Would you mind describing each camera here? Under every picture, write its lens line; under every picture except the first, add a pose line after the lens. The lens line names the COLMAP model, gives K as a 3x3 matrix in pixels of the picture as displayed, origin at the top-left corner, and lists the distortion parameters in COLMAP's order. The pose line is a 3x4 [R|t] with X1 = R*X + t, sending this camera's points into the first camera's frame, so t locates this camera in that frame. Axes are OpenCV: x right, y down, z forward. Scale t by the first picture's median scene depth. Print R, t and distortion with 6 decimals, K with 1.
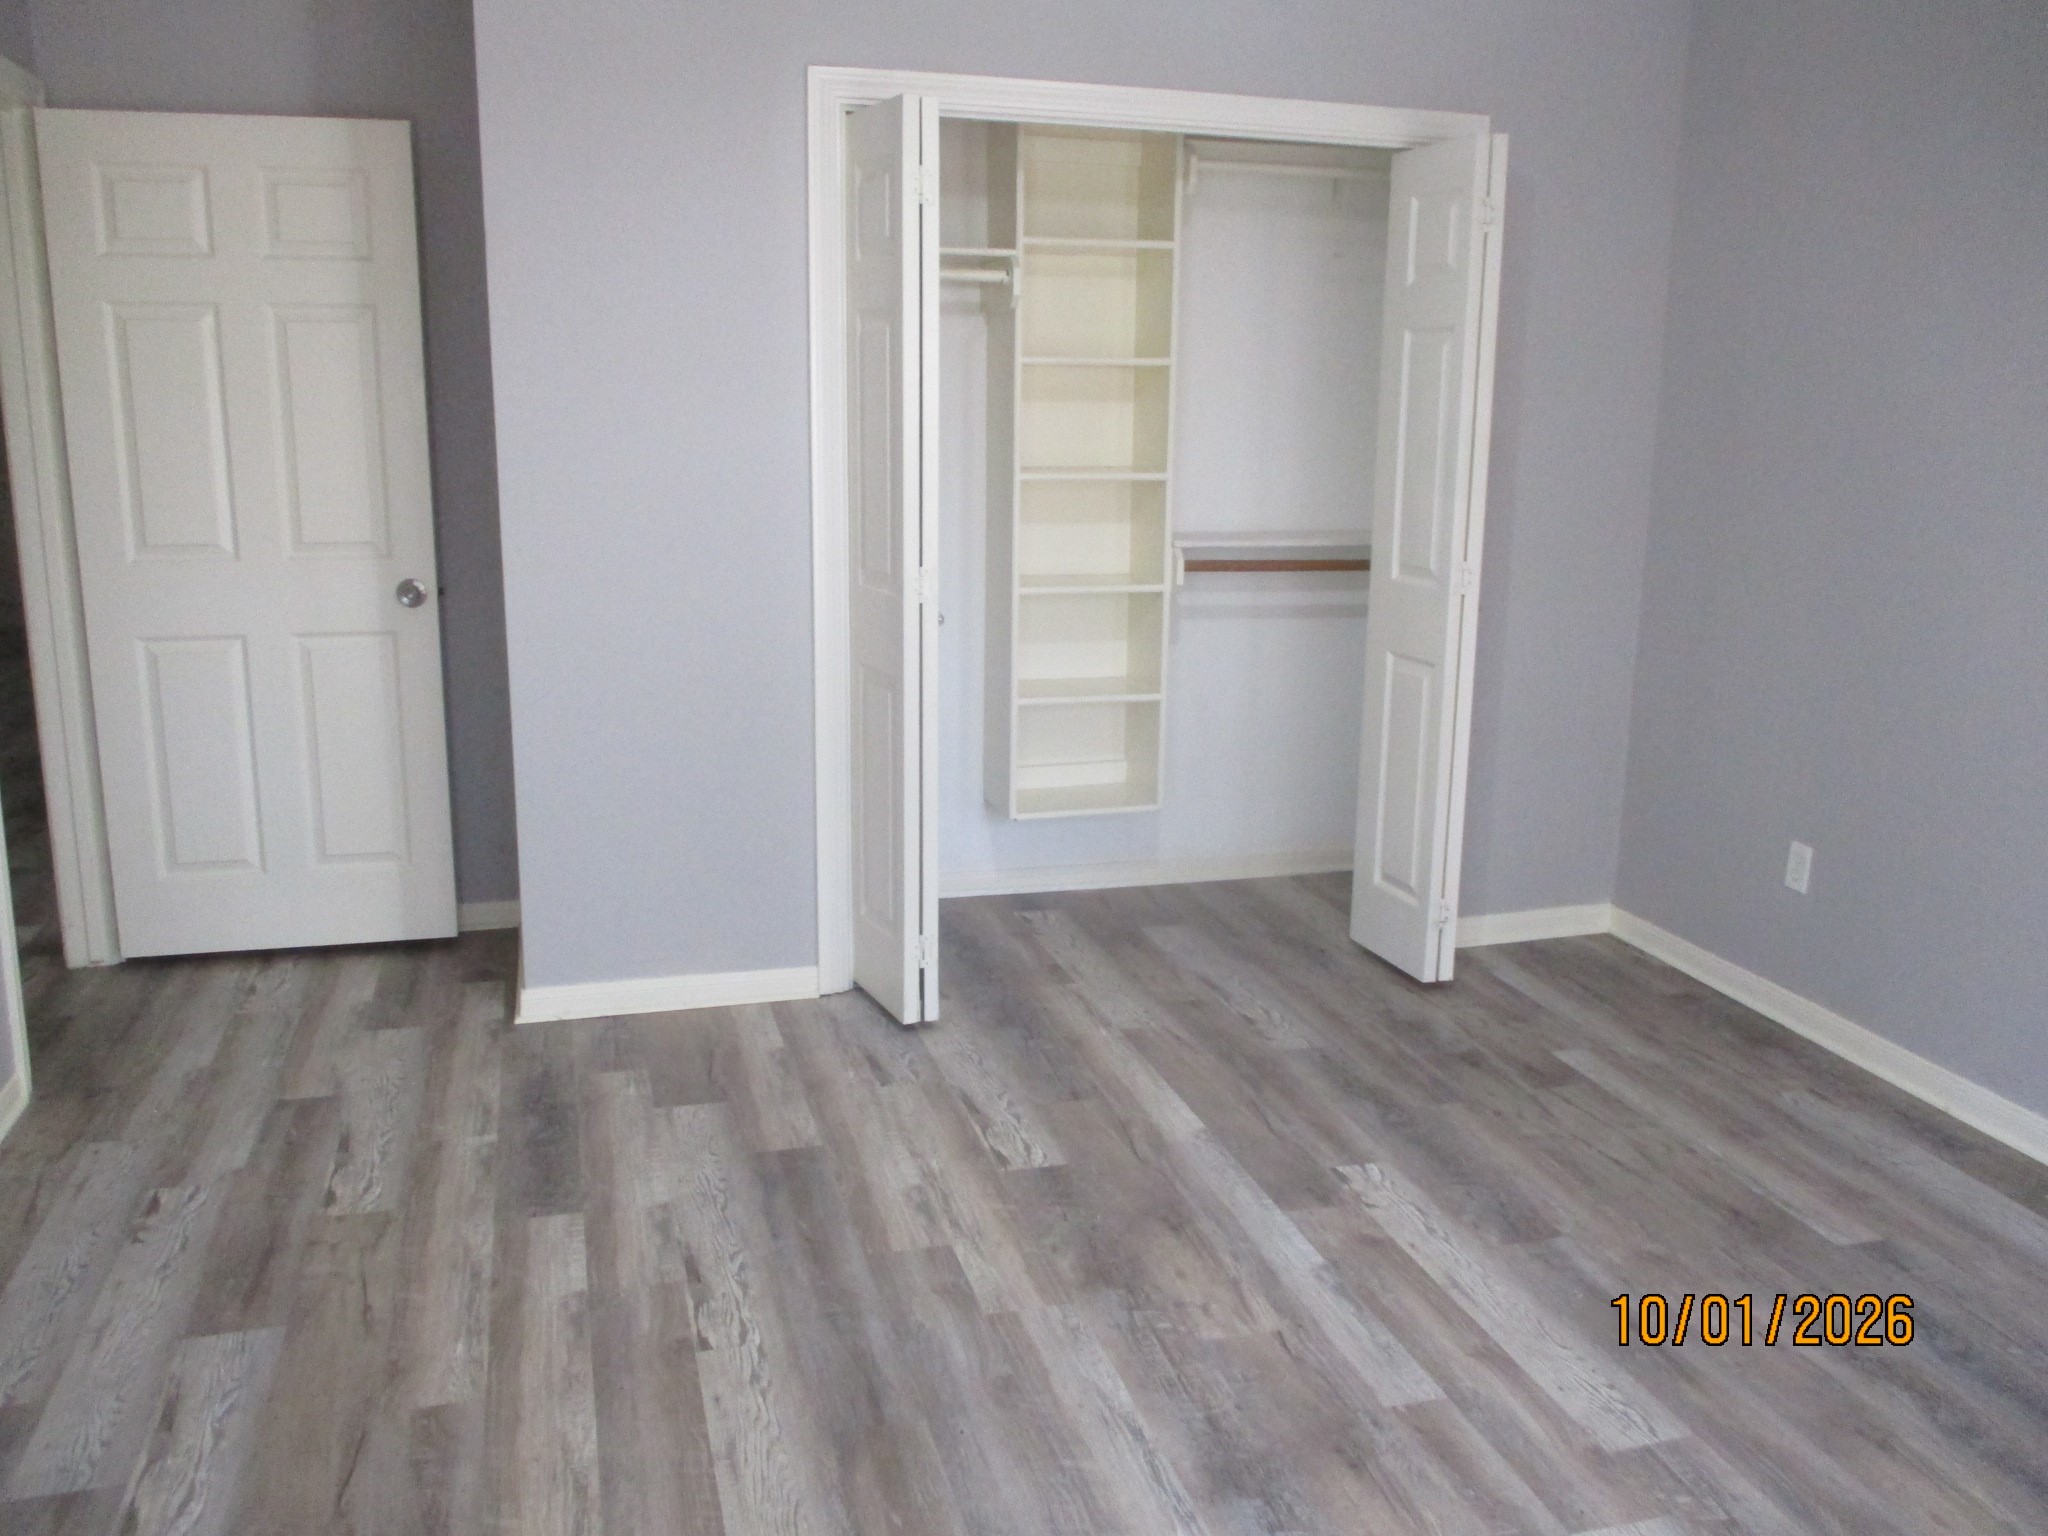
lens RADIAL K [[1701.4, 0, 1022.8], [0, 1701.4, 765.8], [0, 0, 1]] dist [-0.038968, 0.023491]
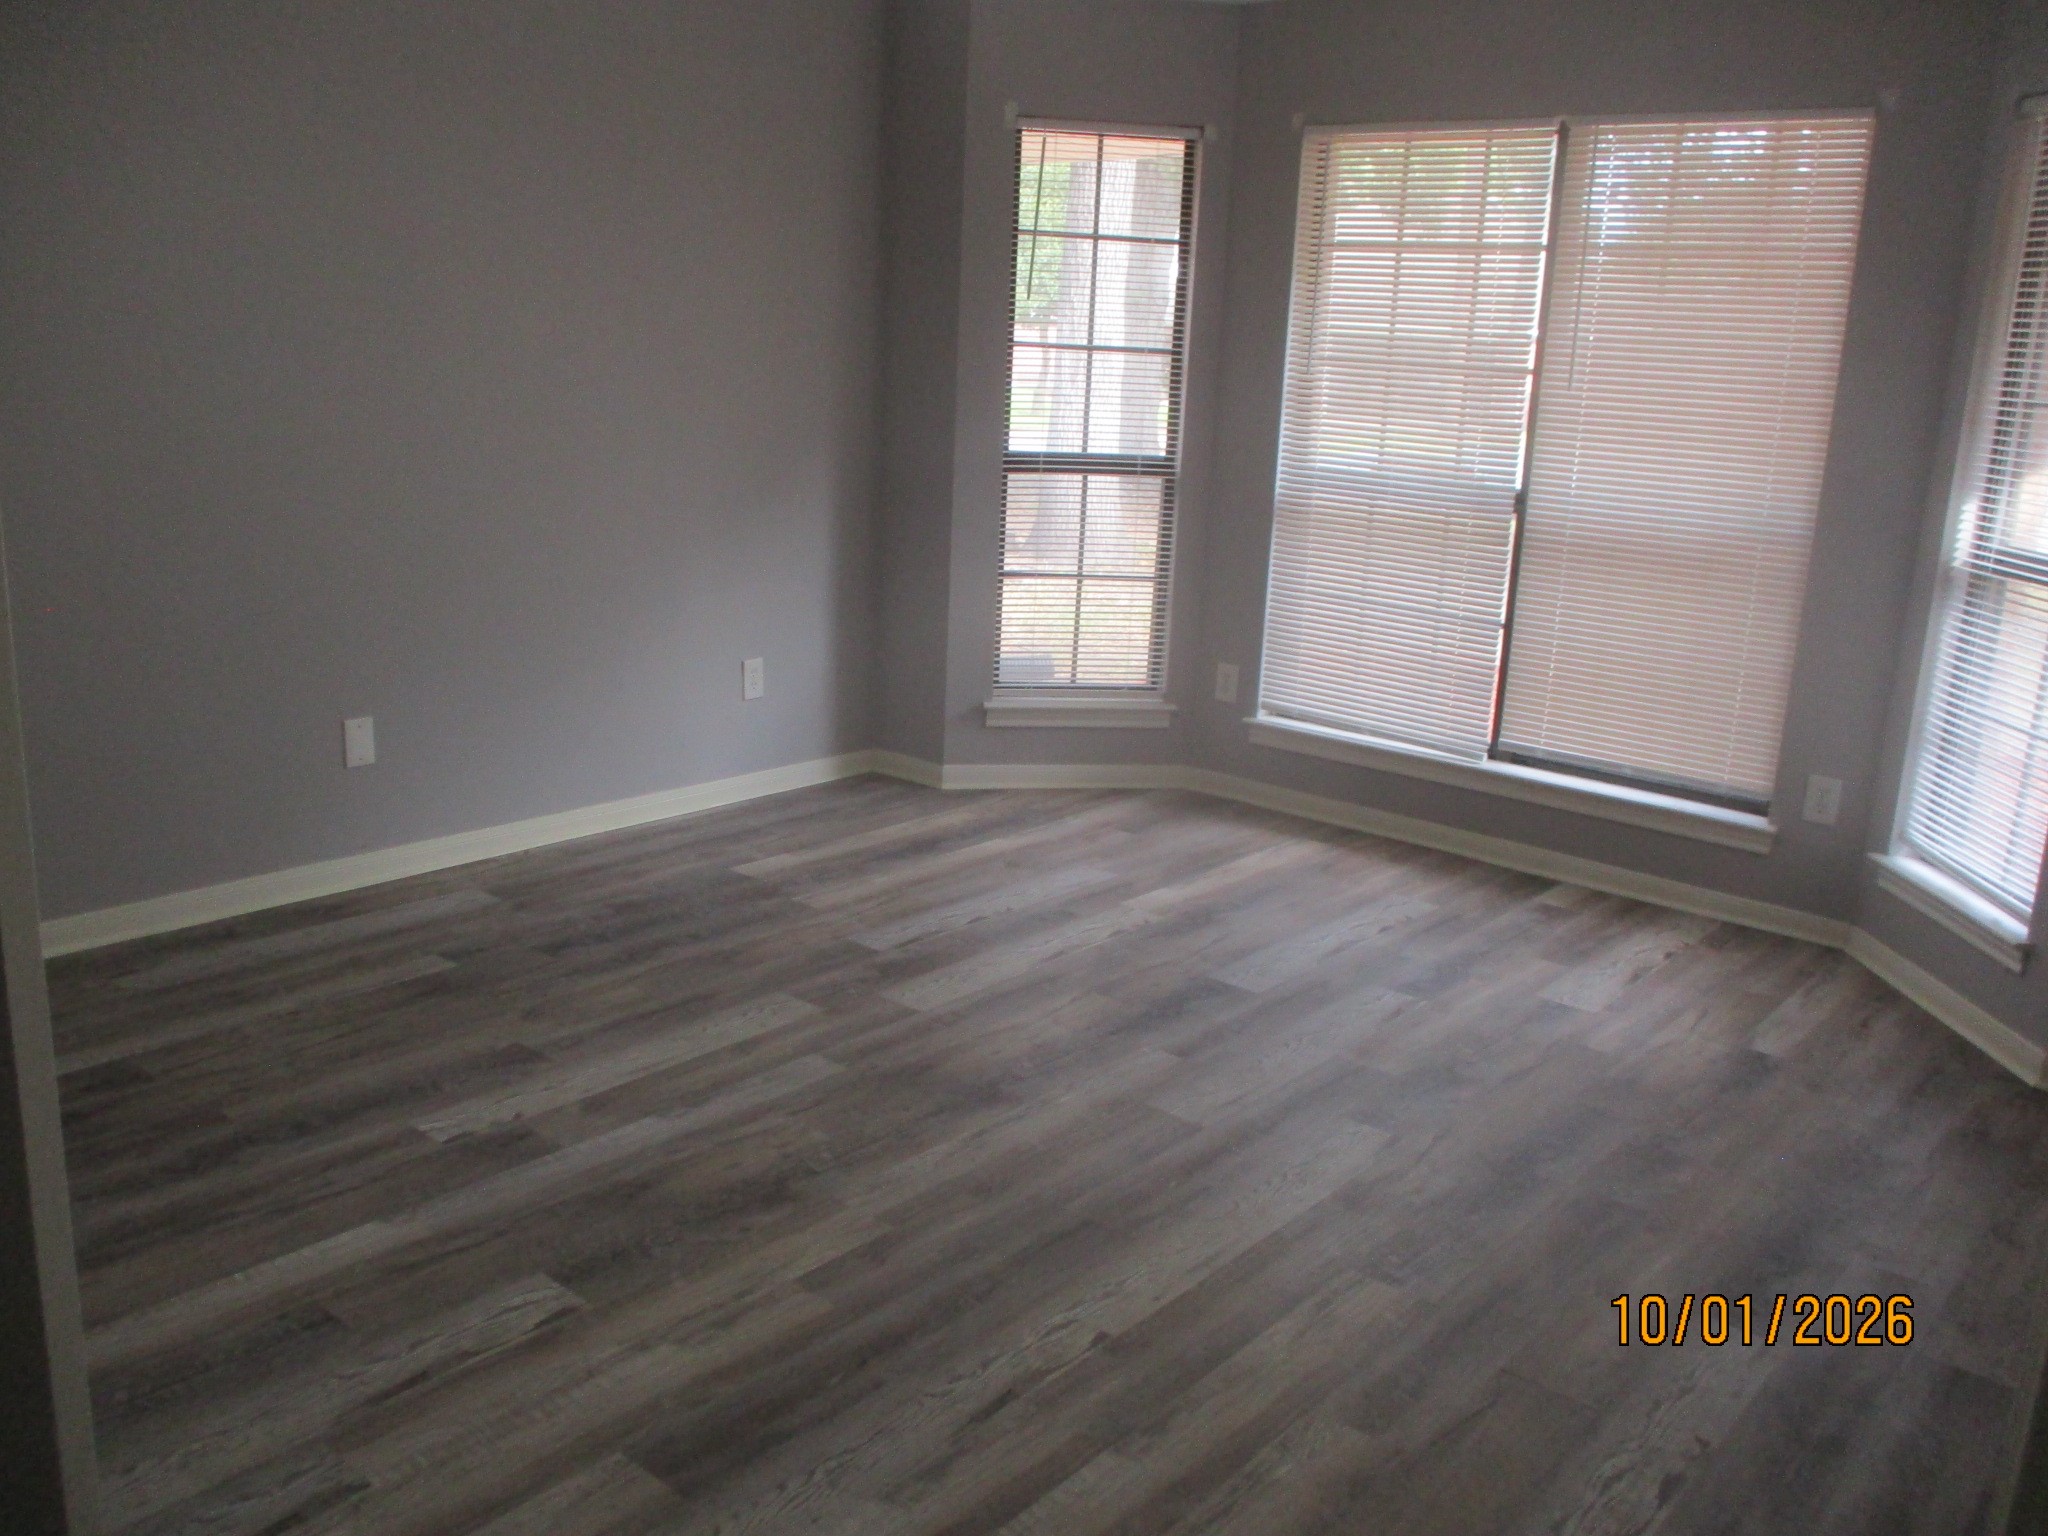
lens RADIAL K [[1701.4, 0, 1021.2], [0, 1701.4, 768.0], [0, 0, 1]] dist [-0.038968, 0.023491]
pose [[-0.559456, -0.244936, 0.791843, -0.752933], [0.126206, 0.919027, 0.373445, -0.286276], [-0.819195, 0.308862, -0.483243, 1.246648]]
